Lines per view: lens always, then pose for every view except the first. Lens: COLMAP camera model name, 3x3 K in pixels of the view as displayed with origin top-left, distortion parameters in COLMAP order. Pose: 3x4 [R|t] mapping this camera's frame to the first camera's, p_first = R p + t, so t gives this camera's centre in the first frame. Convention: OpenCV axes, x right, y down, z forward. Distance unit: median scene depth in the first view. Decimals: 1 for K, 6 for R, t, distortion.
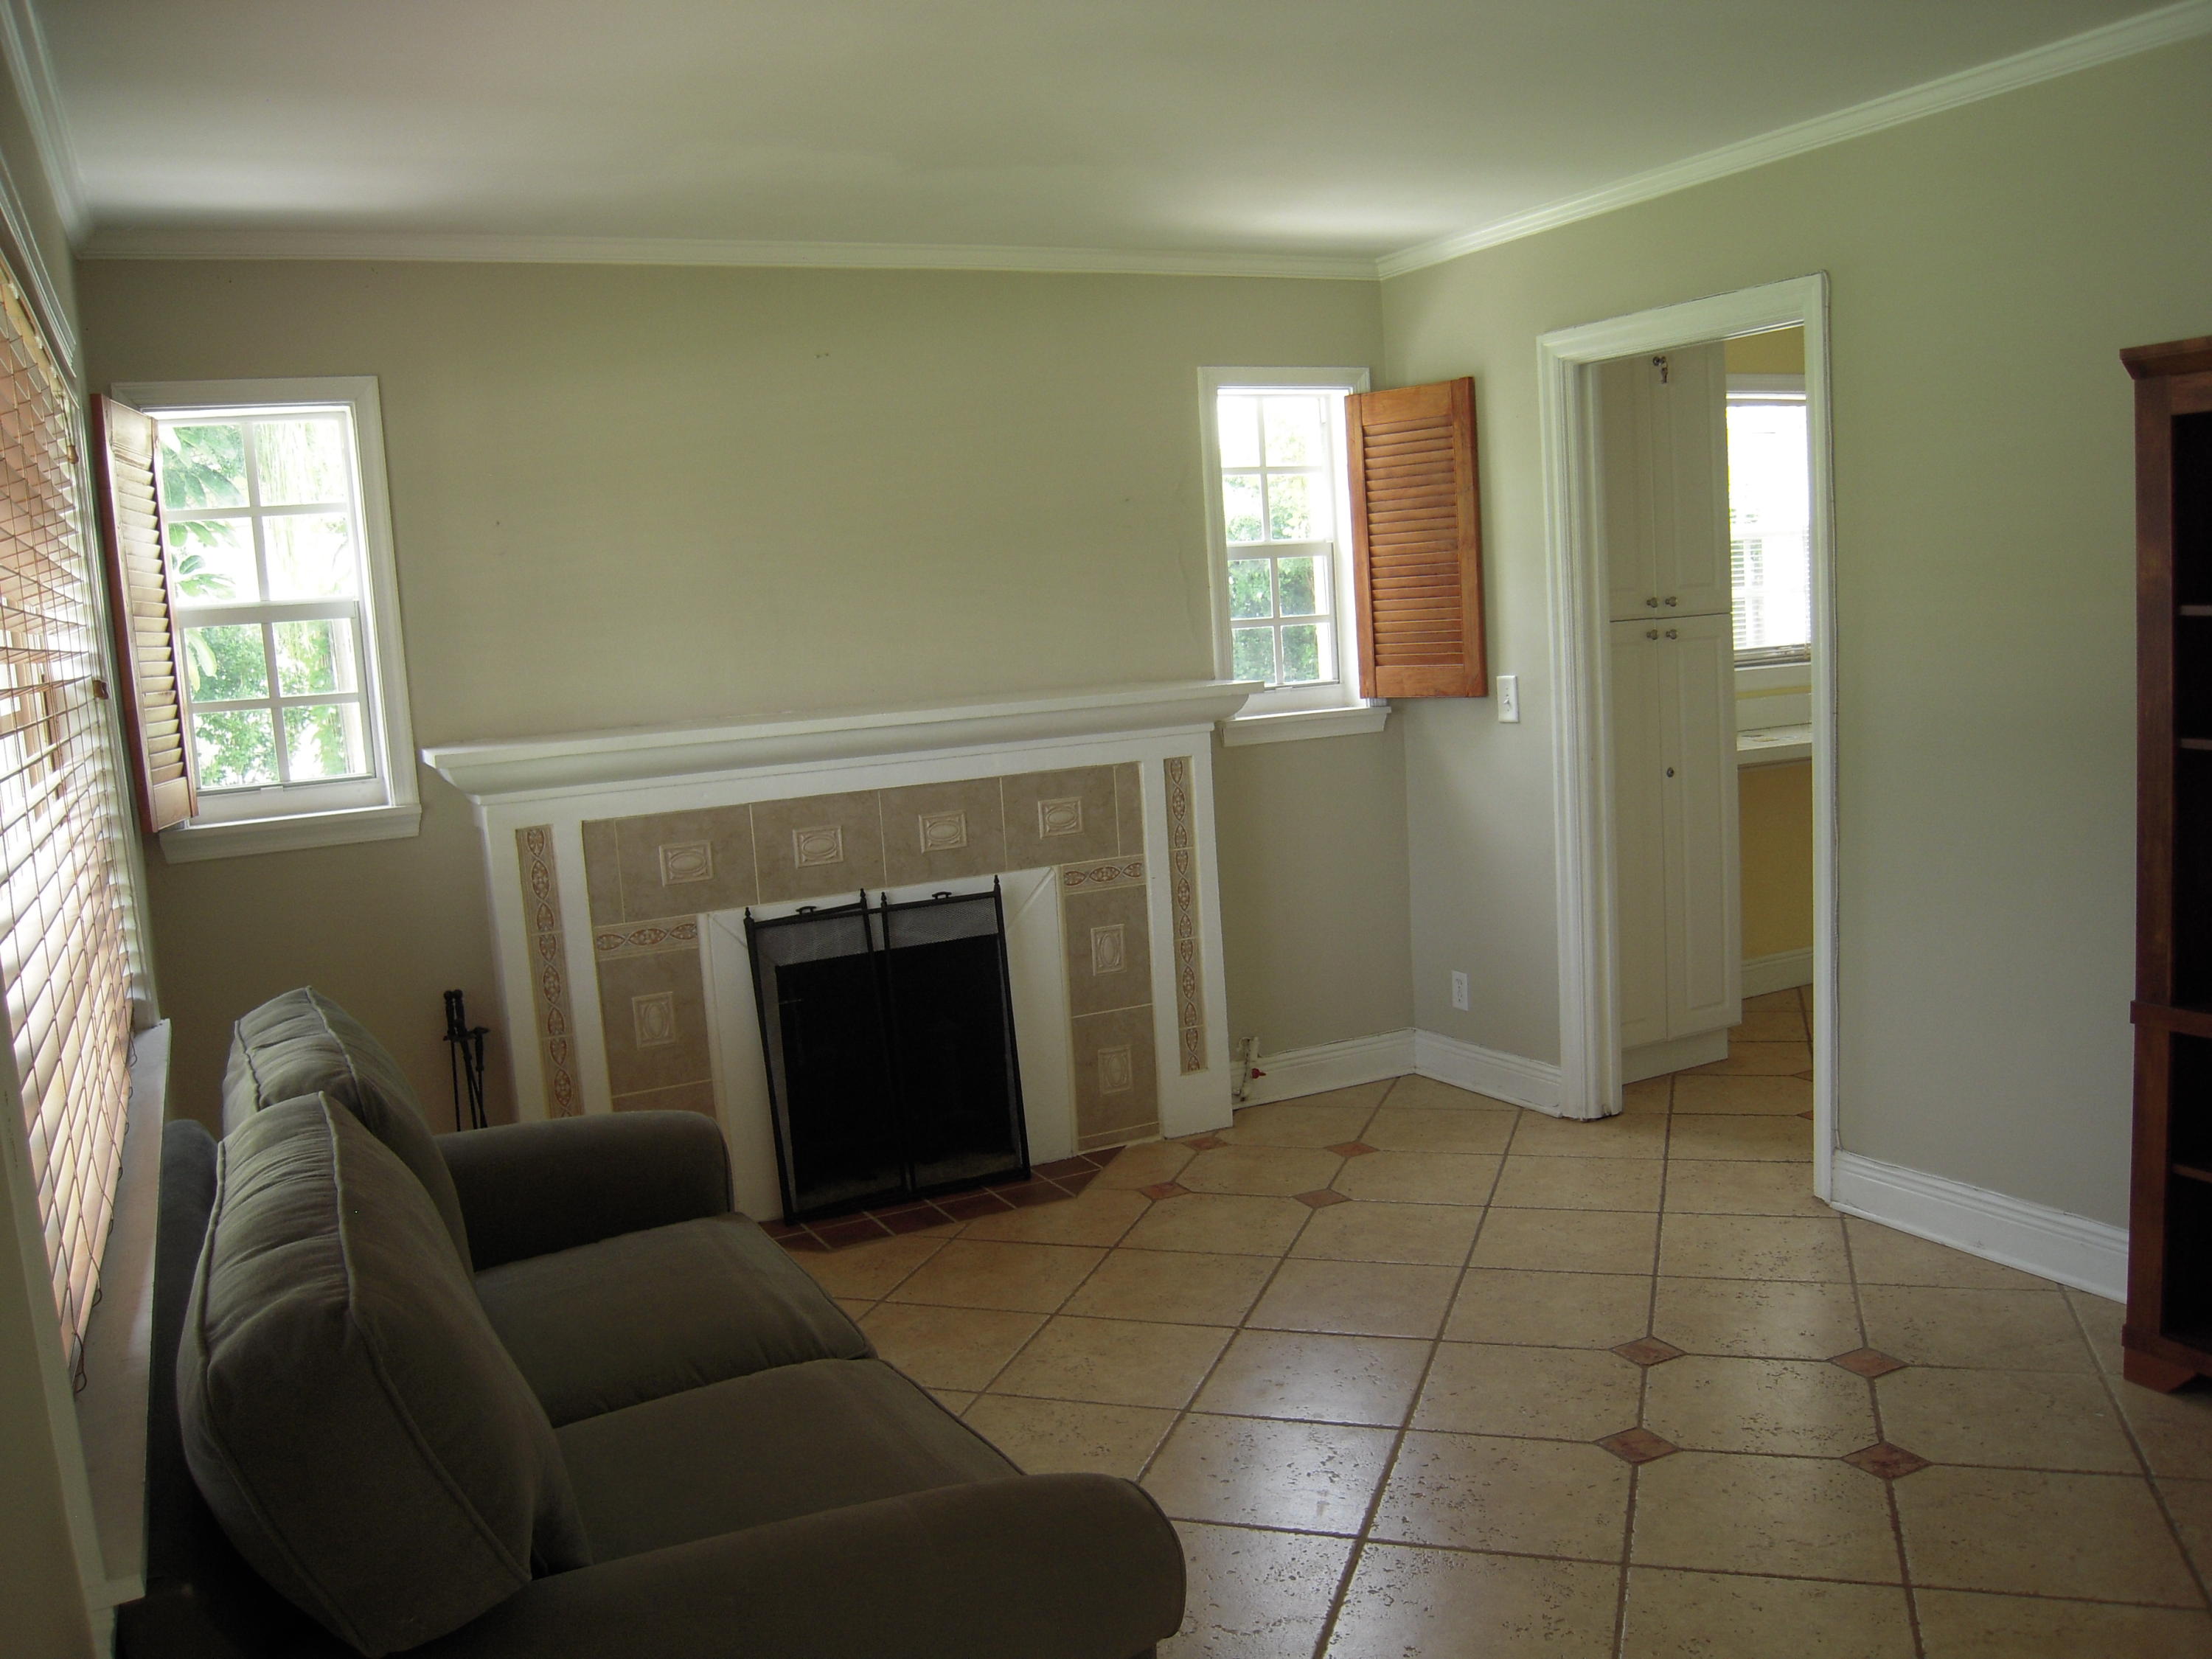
lens RADIAL K [[1849.6, 0, 1107.6], [0, 1849.6, 835.8], [0, 0, 1]] dist [-0.051172, -0.000194]
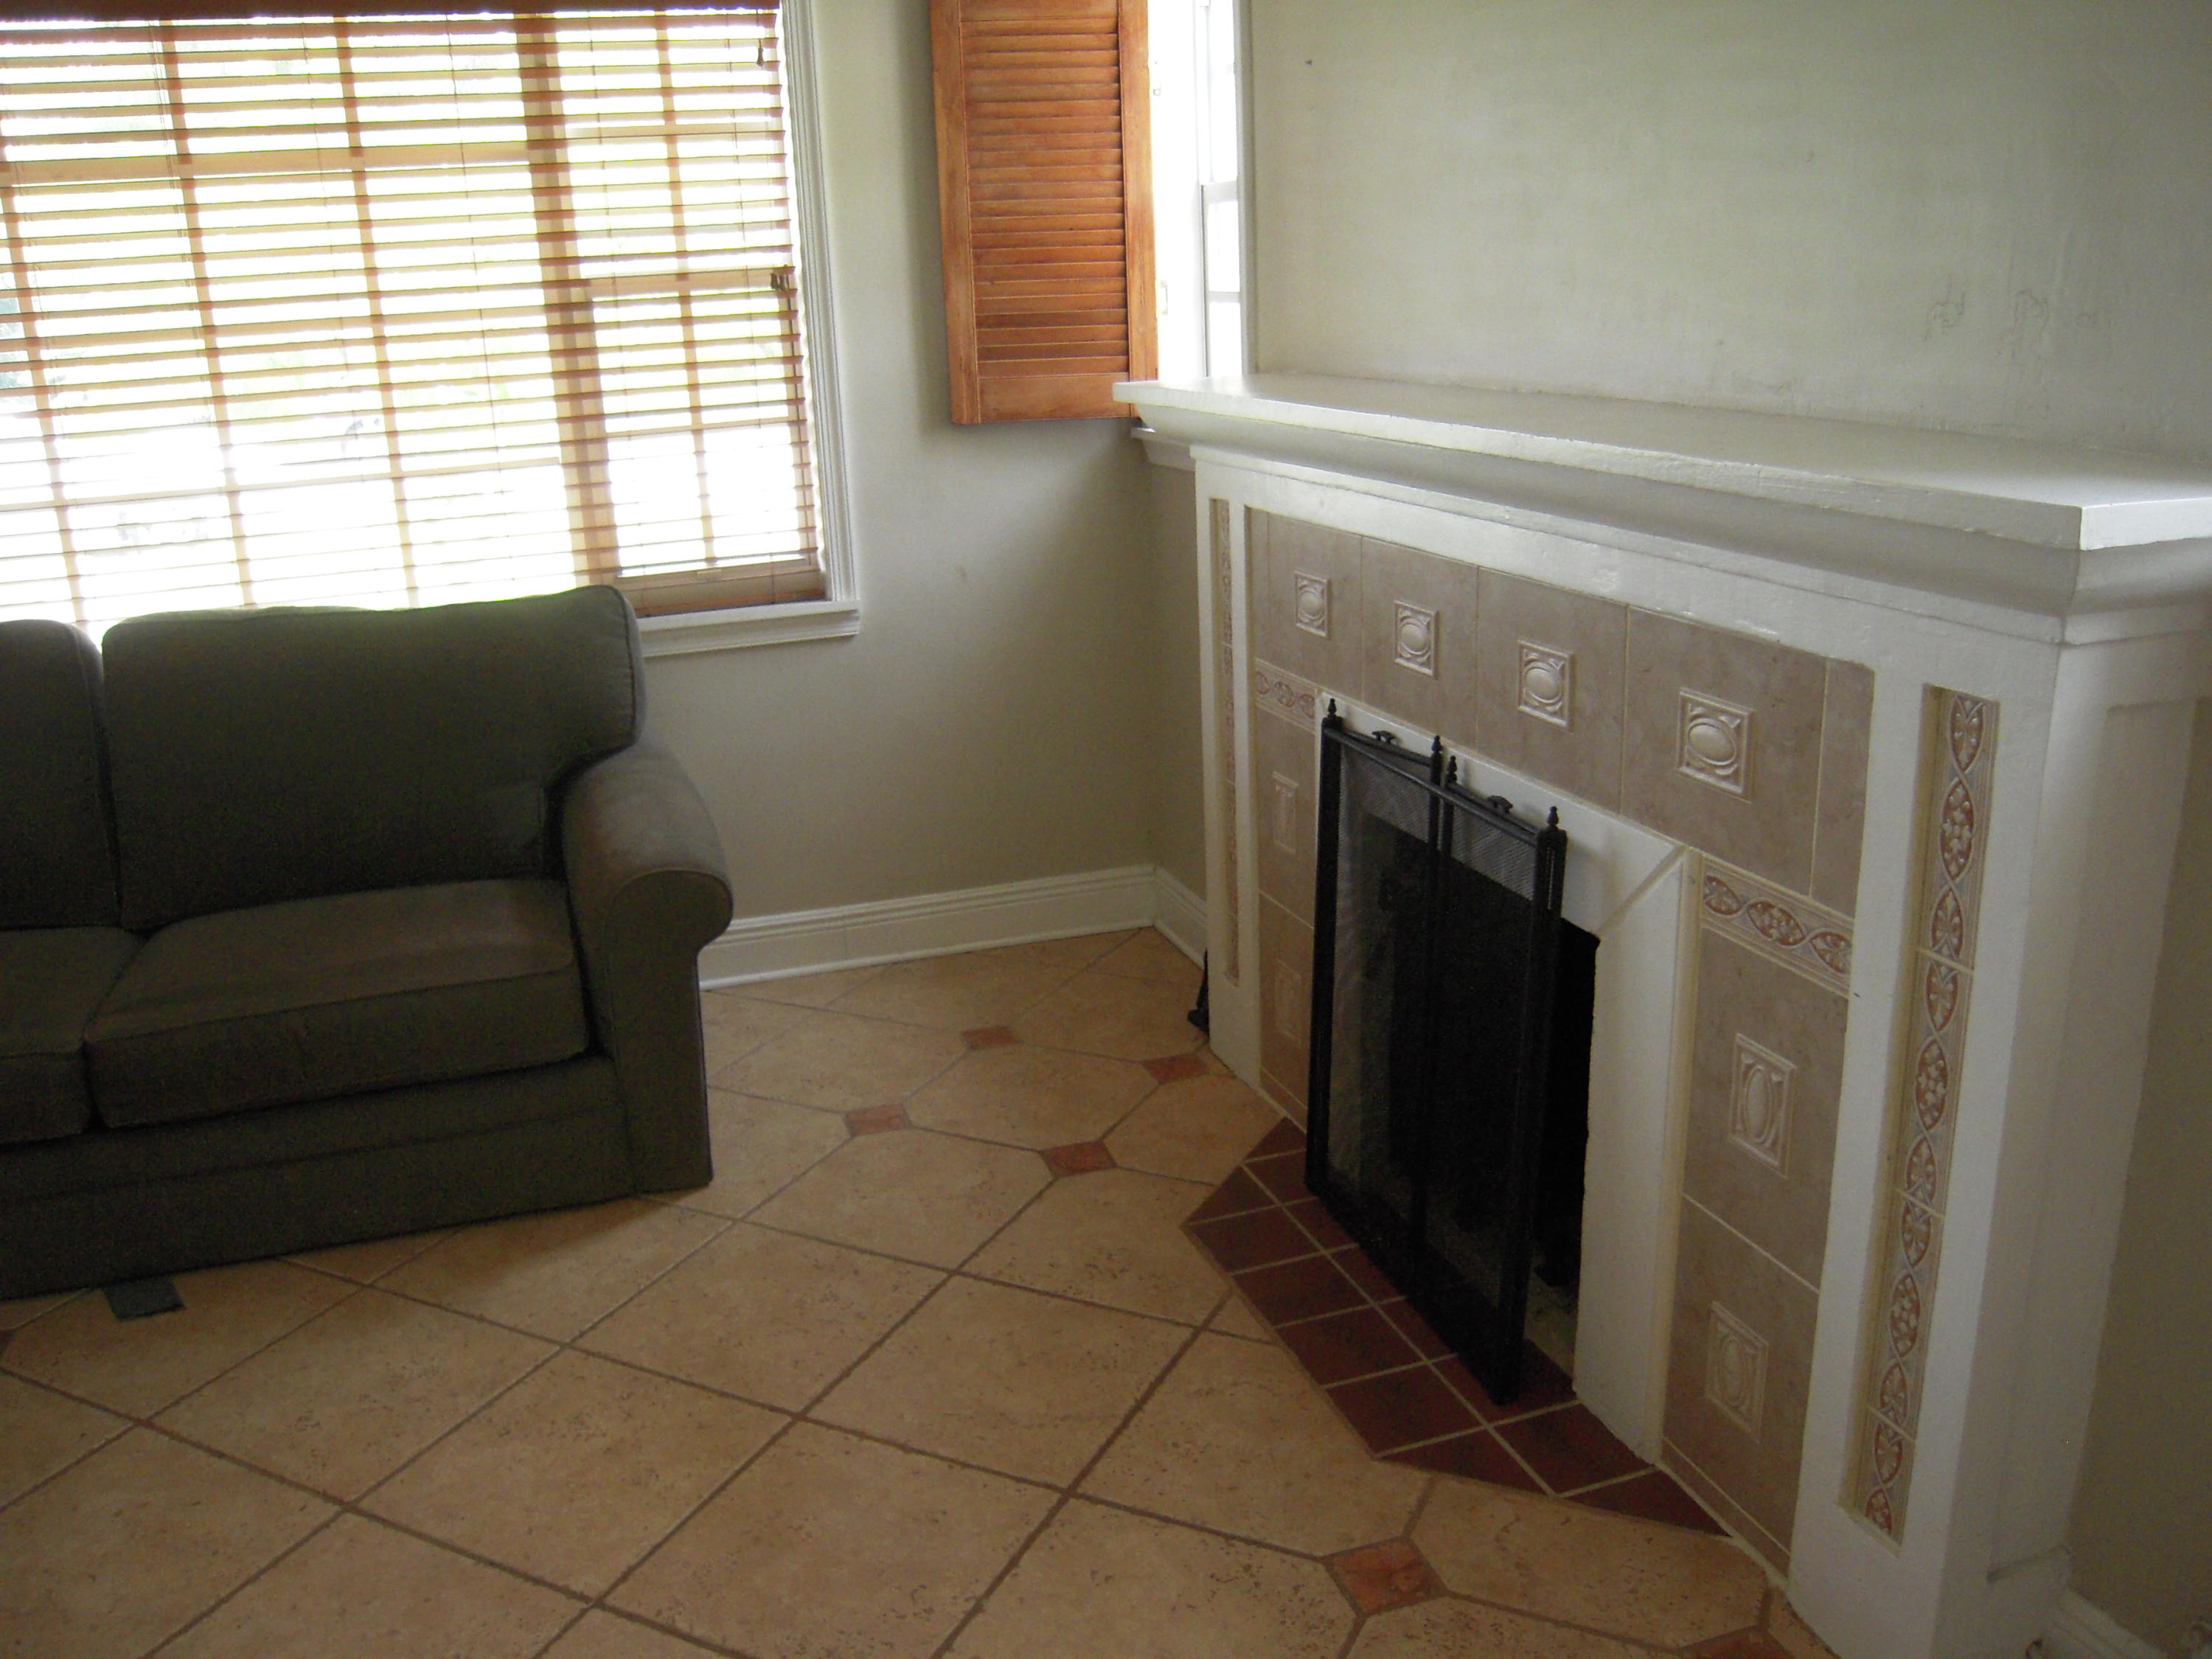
lens RADIAL K [[1849.6, 0, 1105.6], [0, 1849.6, 819.4], [0, 0, 1]] dist [-0.051172, -0.000194]
pose [[-0.117225, 0.343521, -0.931800, 0.369044], [-0.087053, 0.931103, 0.354215, -0.124617], [0.989283, 0.122639, -0.079244, 0.892601]]
